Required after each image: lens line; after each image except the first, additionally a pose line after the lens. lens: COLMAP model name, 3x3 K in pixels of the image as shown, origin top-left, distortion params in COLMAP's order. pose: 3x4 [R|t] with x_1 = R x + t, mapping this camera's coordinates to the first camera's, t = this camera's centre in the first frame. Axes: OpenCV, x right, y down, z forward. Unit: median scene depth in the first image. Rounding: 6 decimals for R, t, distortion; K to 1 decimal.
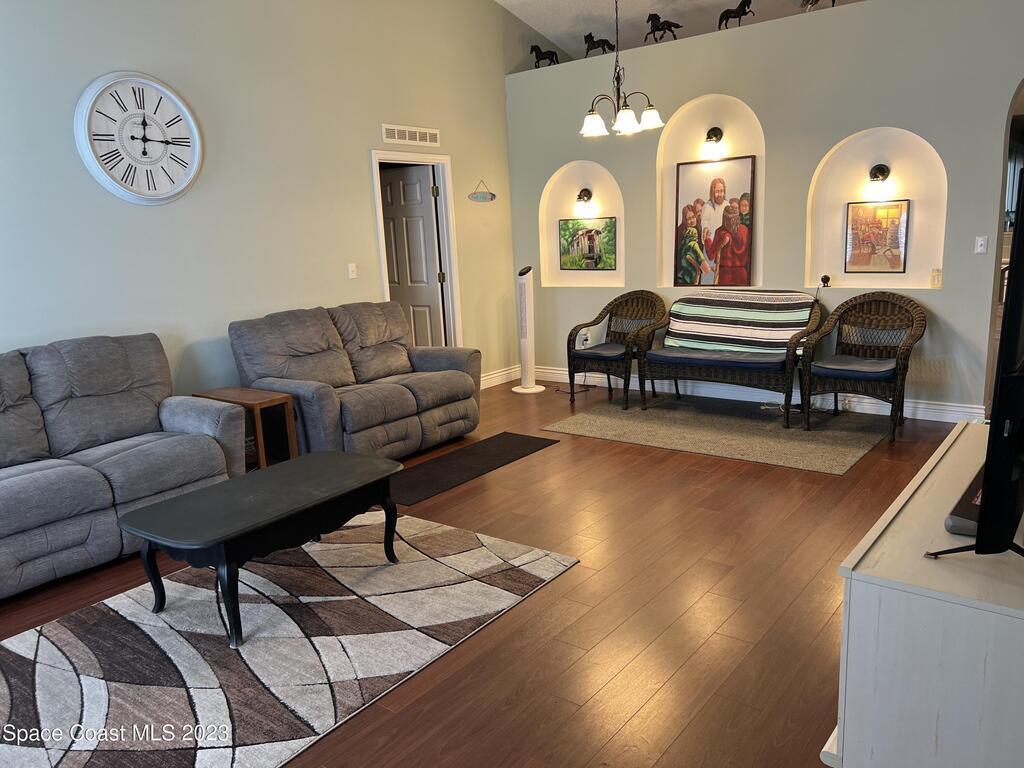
lens RADIAL K [[775.7, 0, 509.5], [0, 775.7, 386.7], [0, 0, 1]] dist [0.066872, -0.073372]
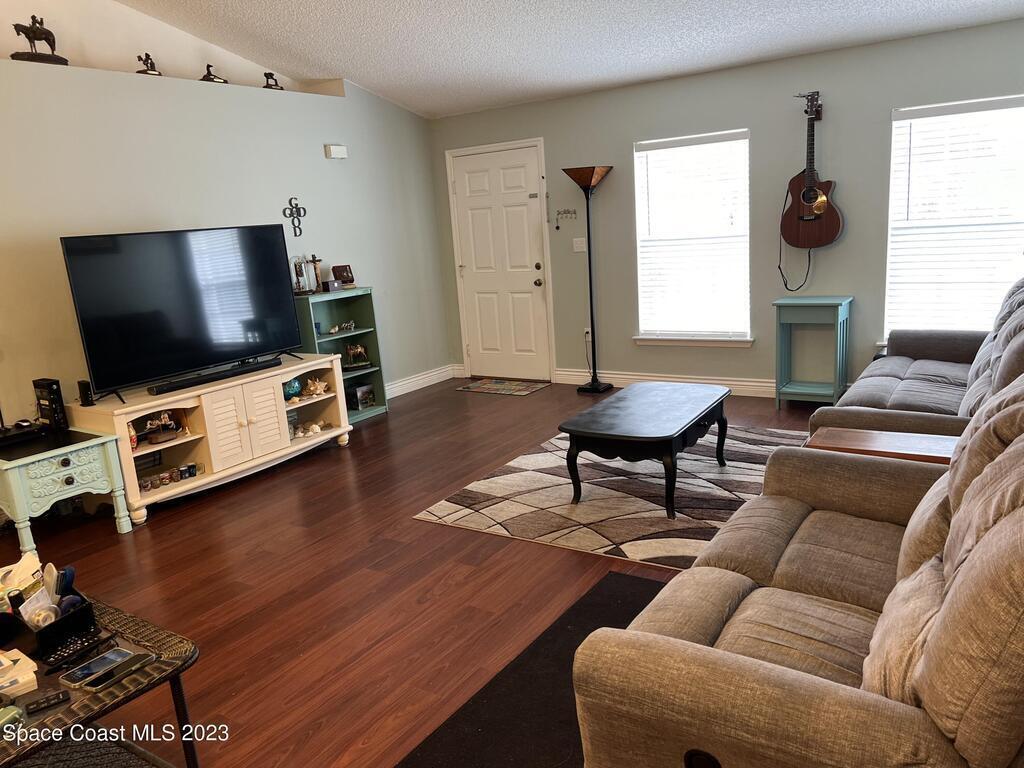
lens RADIAL K [[775.7, 0, 509.5], [0, 775.7, 386.7], [0, 0, 1]] dist [0.066872, -0.073372]
pose [[-0.989839, 0.135251, -0.043894, -0.021234], [0.106071, 0.907899, 0.405547, -0.313507], [0.094702, 0.396770, -0.913020, 1.526078]]
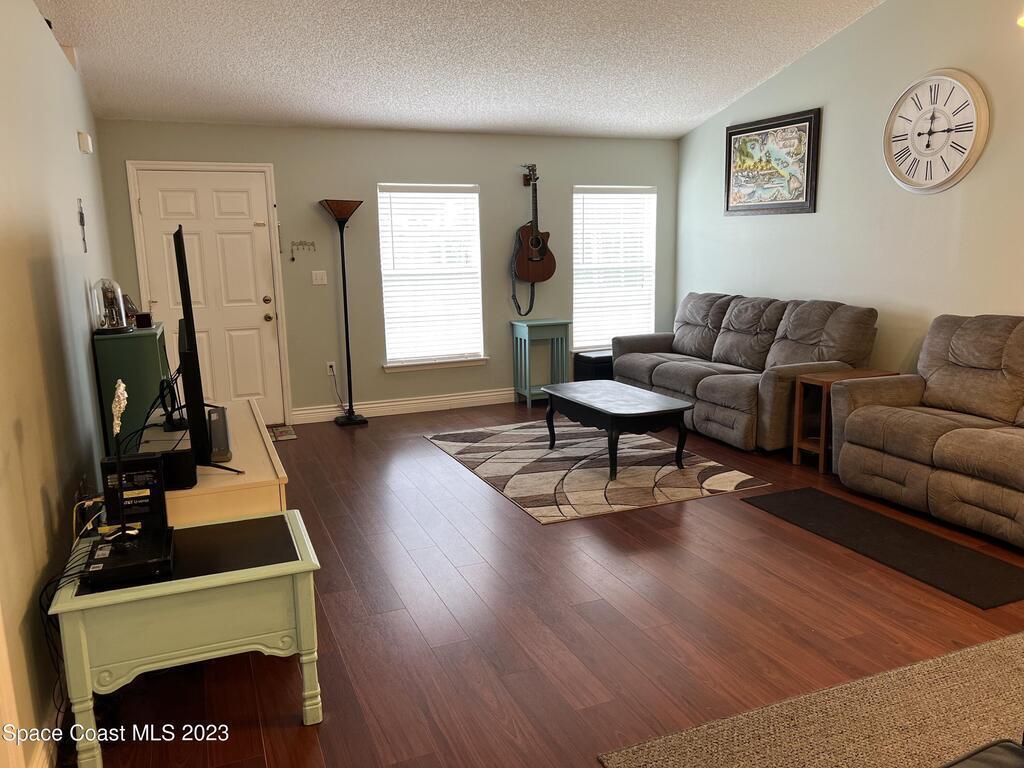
lens RADIAL K [[775.7, 0, 509.5], [0, 775.7, 386.7], [0, 0, 1]] dist [0.066872, -0.073372]
pose [[-0.500522, 0.214850, -0.838640, 0.809796], [-0.127178, 0.939958, 0.316709, -0.259377], [0.856331, 0.265177, -0.443145, 1.090862]]
